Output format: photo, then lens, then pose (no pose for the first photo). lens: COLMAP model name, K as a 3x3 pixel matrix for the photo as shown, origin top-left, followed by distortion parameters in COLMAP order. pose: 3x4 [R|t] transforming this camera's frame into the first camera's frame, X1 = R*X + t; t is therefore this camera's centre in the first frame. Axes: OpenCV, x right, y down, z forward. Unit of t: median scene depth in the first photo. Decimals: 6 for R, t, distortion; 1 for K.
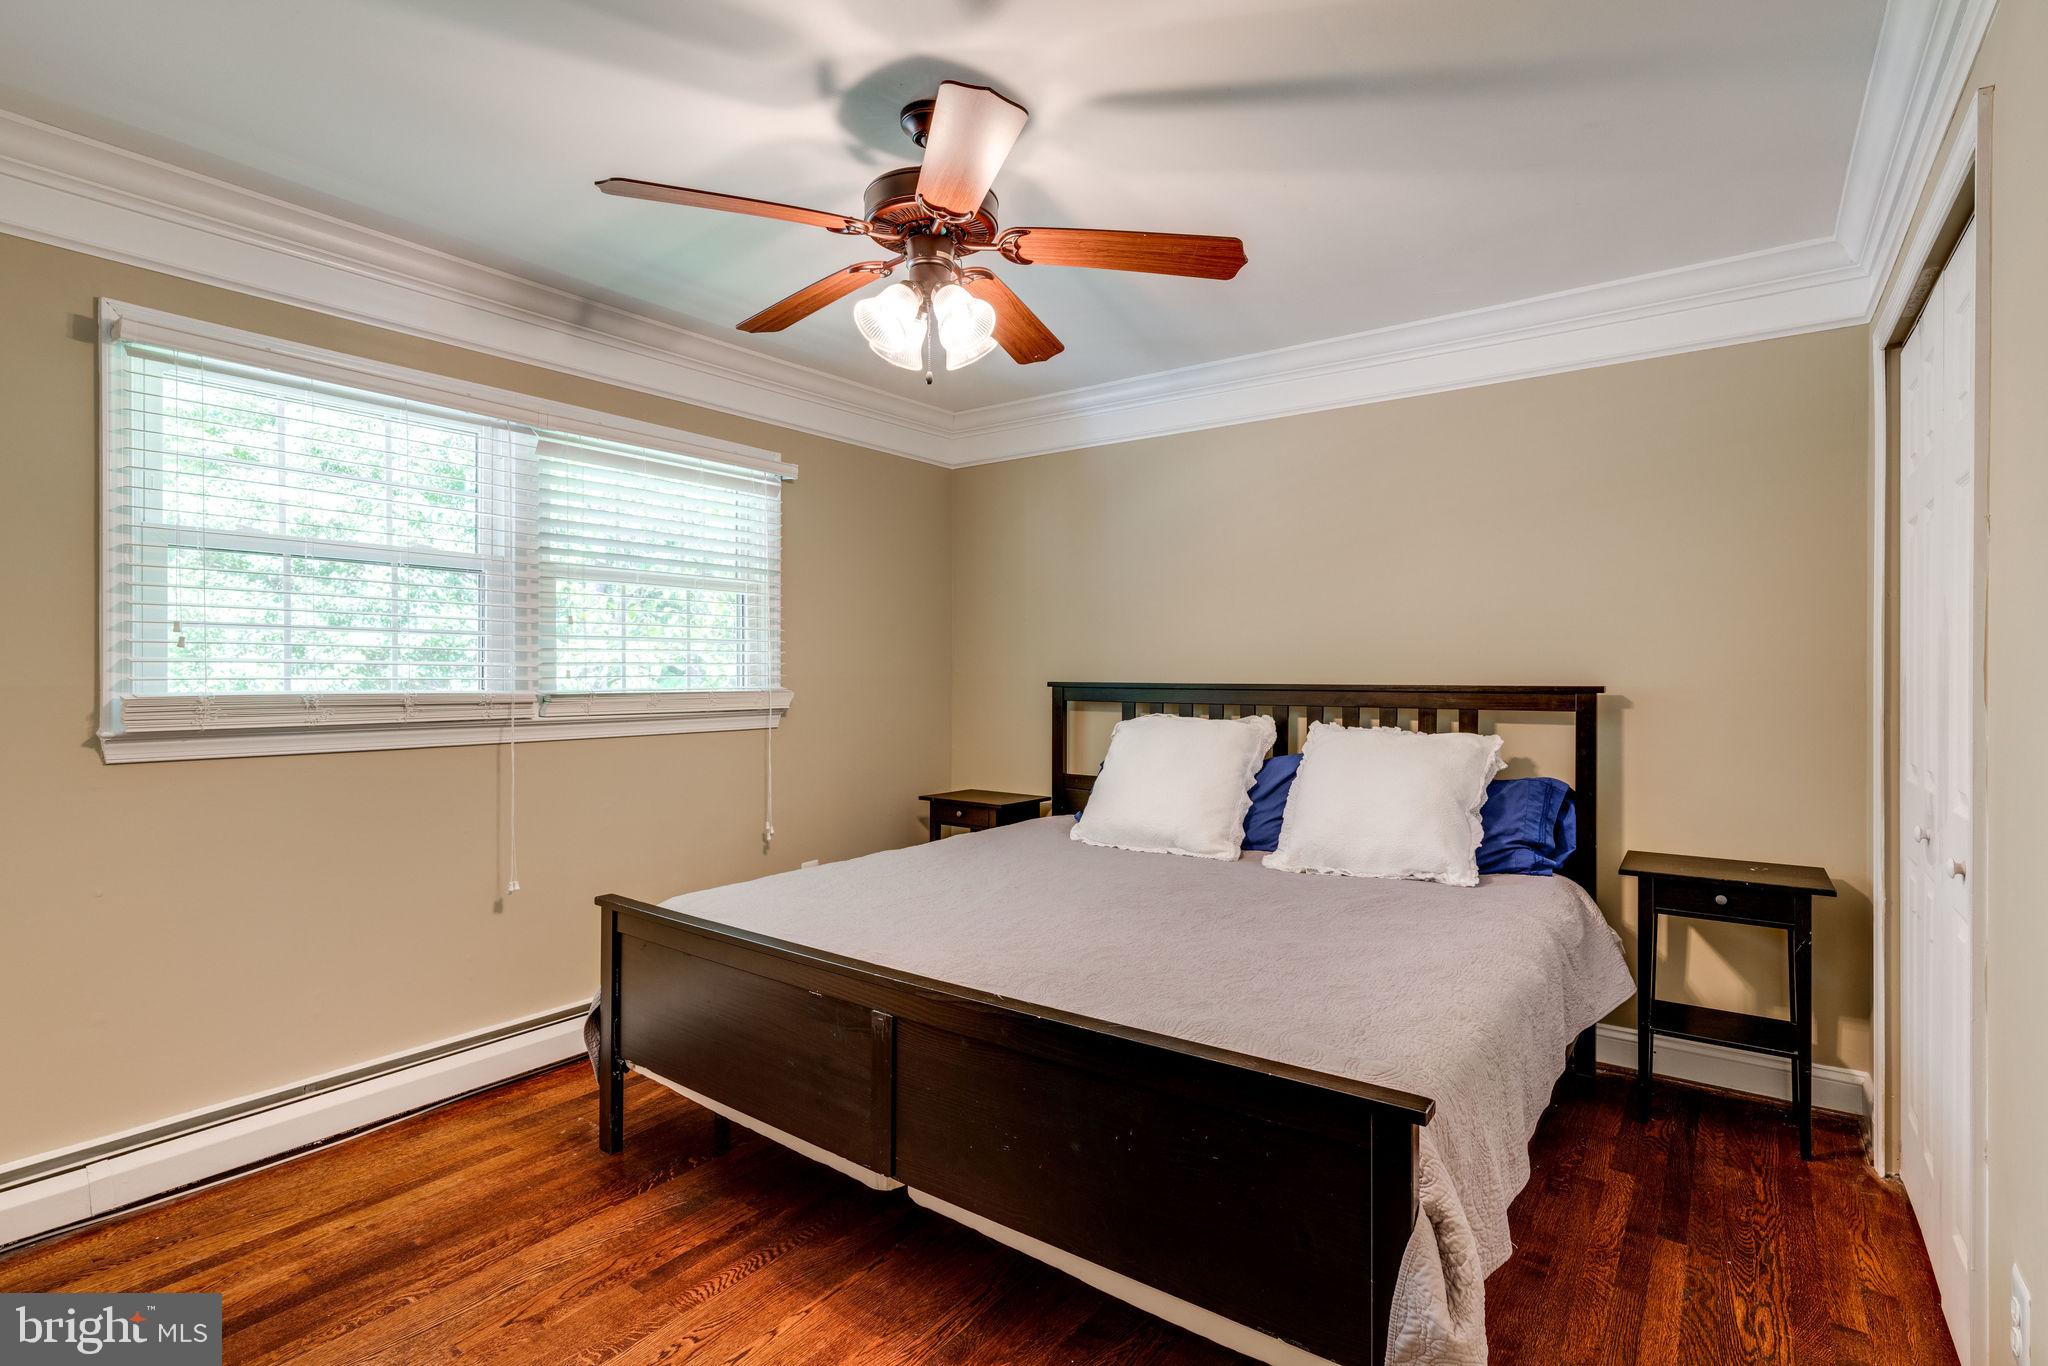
lens RADIAL K [[990.7, 0, 1018.8], [0, 990.7, 682.6], [0, 0, 1]] dist [-0.002943, -0.000016]
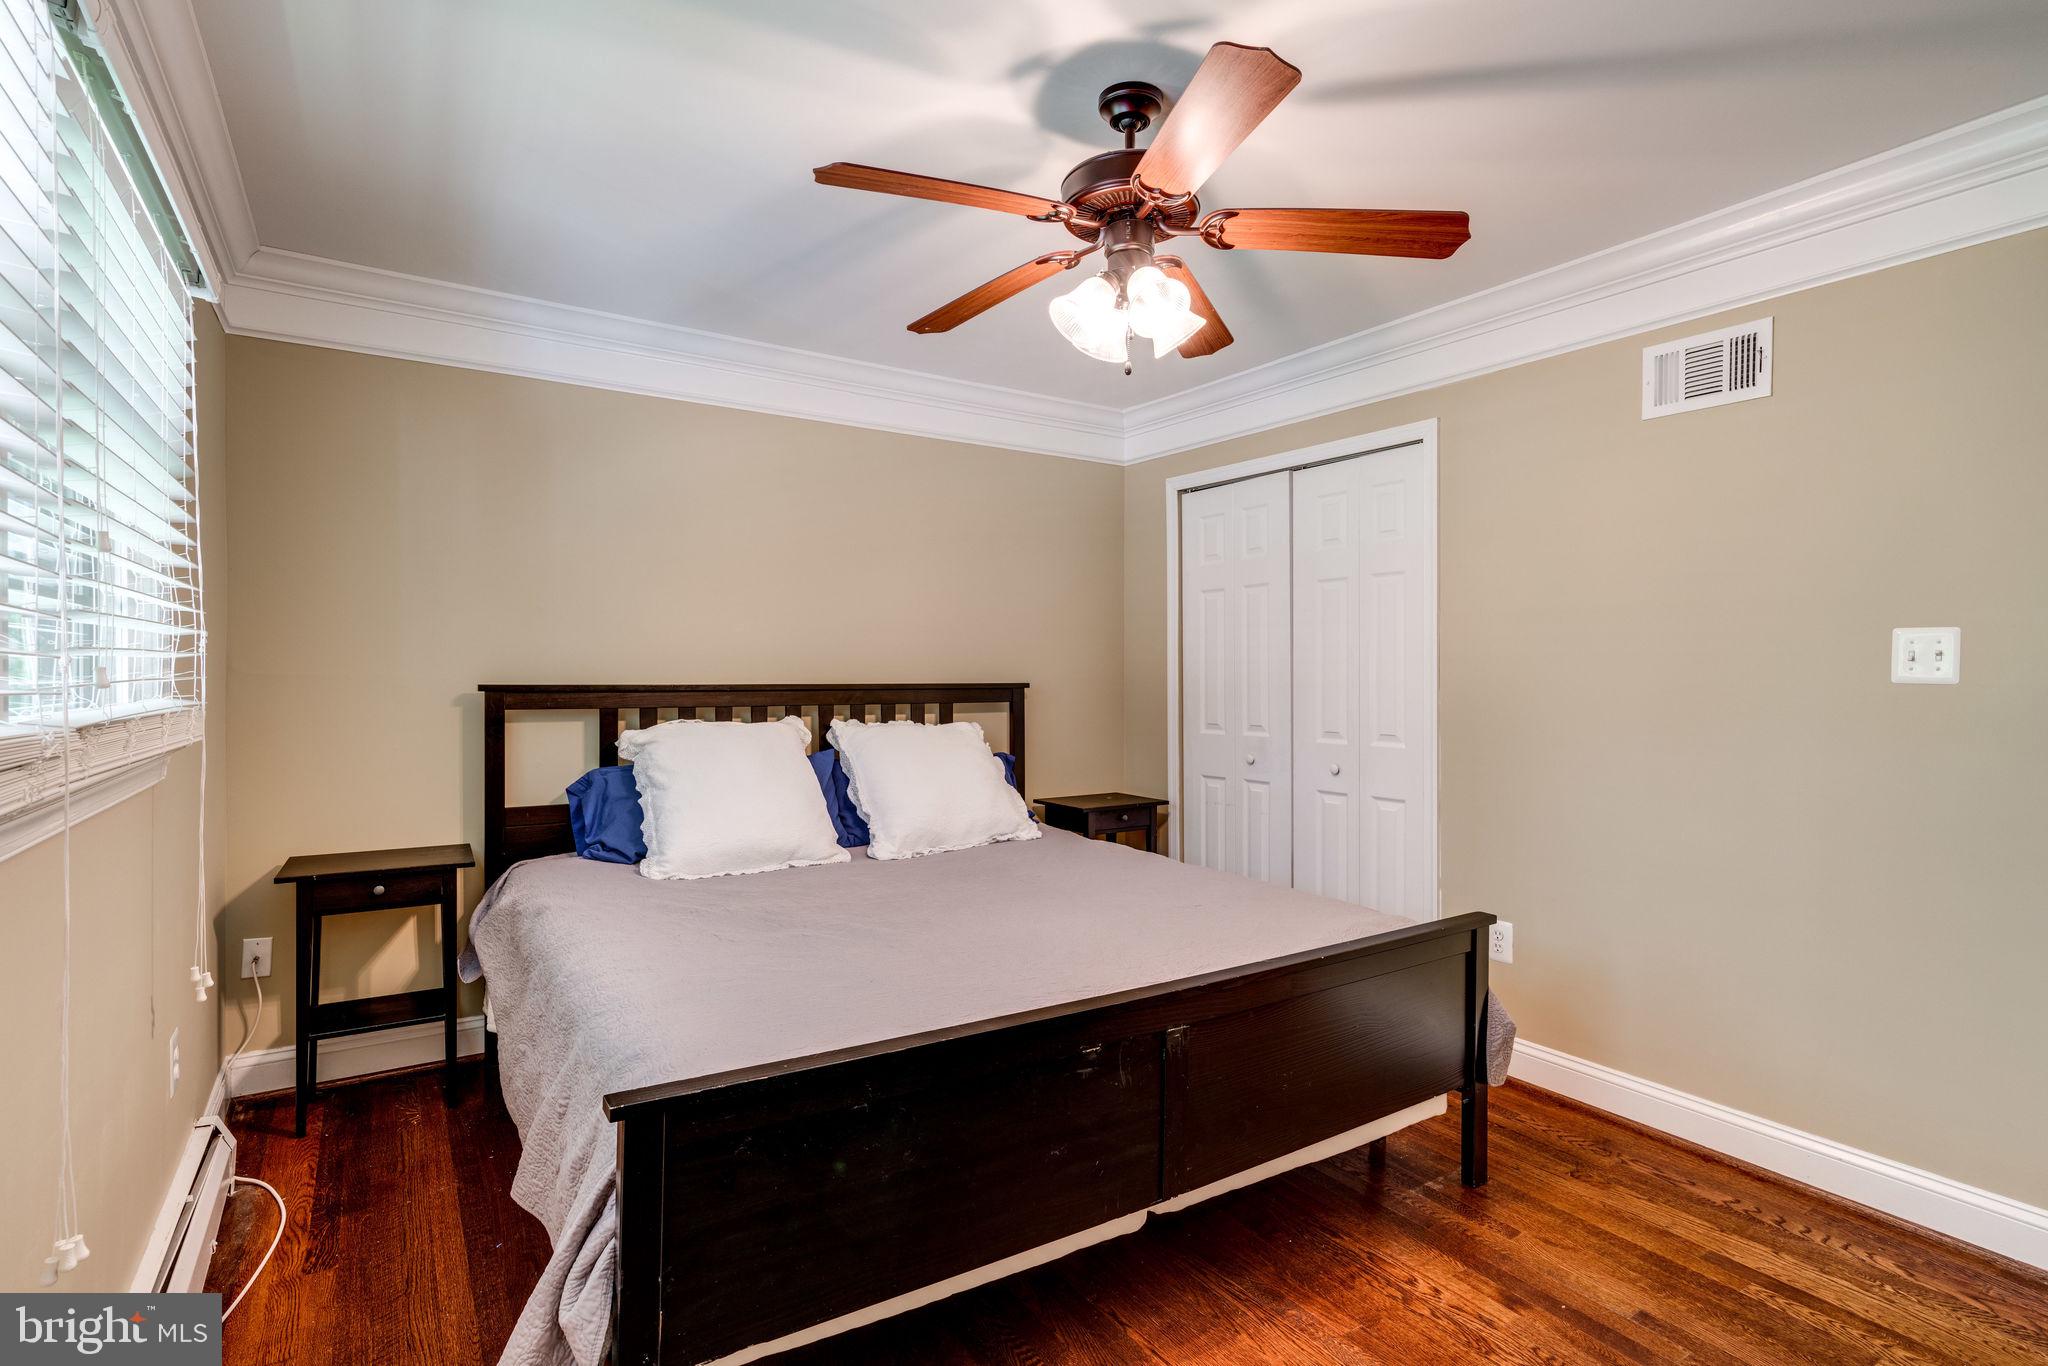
lens RADIAL K [[990.7, 0, 1019.0], [0, 990.7, 681.5], [0, 0, 1]] dist [-0.002943, -0.000016]
pose [[0.348876, -0.006325, 0.937147, -0.512037], [0.003737, 0.999979, 0.005357, -0.004746], [-0.937161, 0.001633, 0.348892, 0.378947]]
